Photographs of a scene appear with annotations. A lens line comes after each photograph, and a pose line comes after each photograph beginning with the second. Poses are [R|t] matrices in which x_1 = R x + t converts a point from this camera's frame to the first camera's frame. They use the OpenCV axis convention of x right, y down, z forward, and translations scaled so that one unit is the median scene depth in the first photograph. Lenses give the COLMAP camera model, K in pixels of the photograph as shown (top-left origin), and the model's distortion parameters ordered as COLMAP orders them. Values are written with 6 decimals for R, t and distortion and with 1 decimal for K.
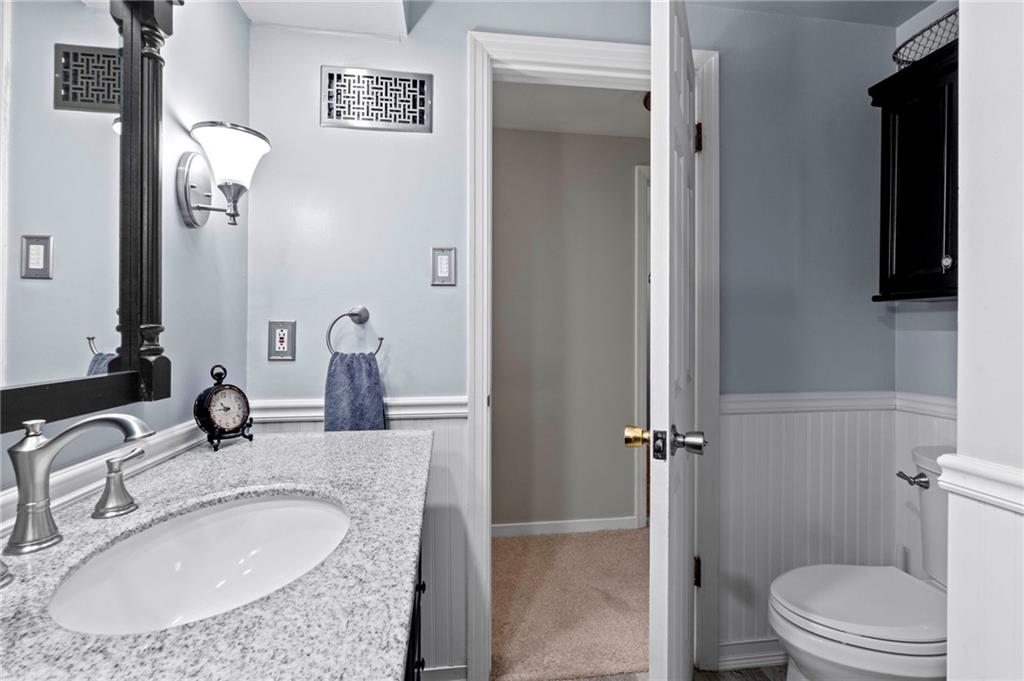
lens RADIAL K [[447.6, 0, 512.0], [0, 447.6, 340.5], [0, 0, 1]] dist [0.000106, 0.000013]
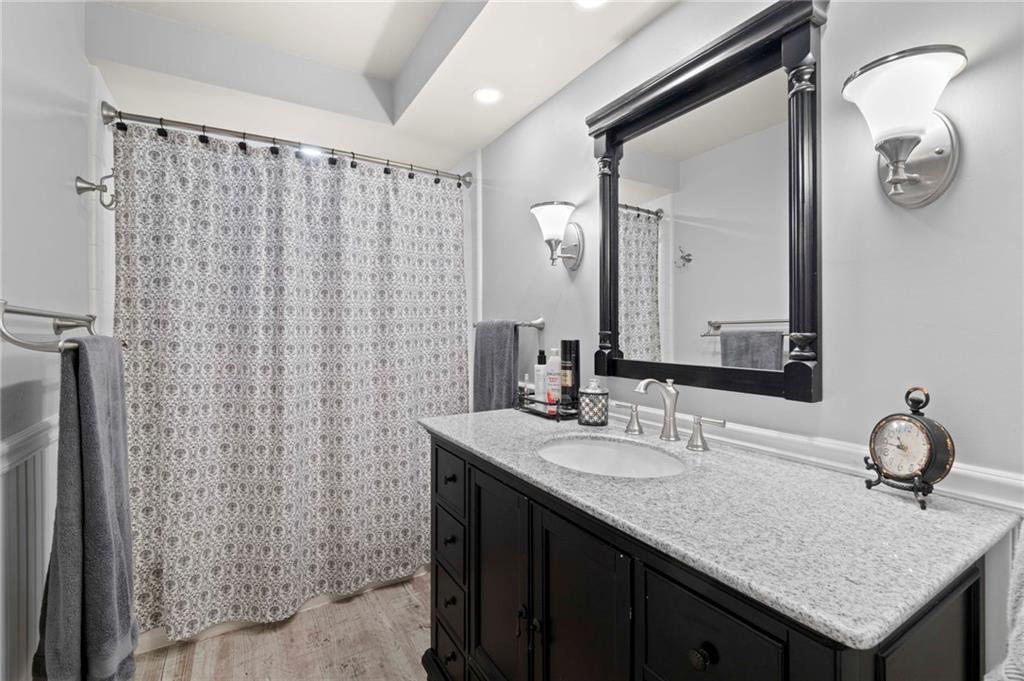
lens RADIAL K [[447.6, 0, 512.0], [0, 447.6, 340.5], [0, 0, 1]] dist [0.000106, 0.000013]
pose [[-0.918209, 0.012700, -0.395893, 0.296667], [-0.006972, 0.998813, 0.048211, -0.066662], [0.396035, 0.047028, -0.917030, 1.756186]]
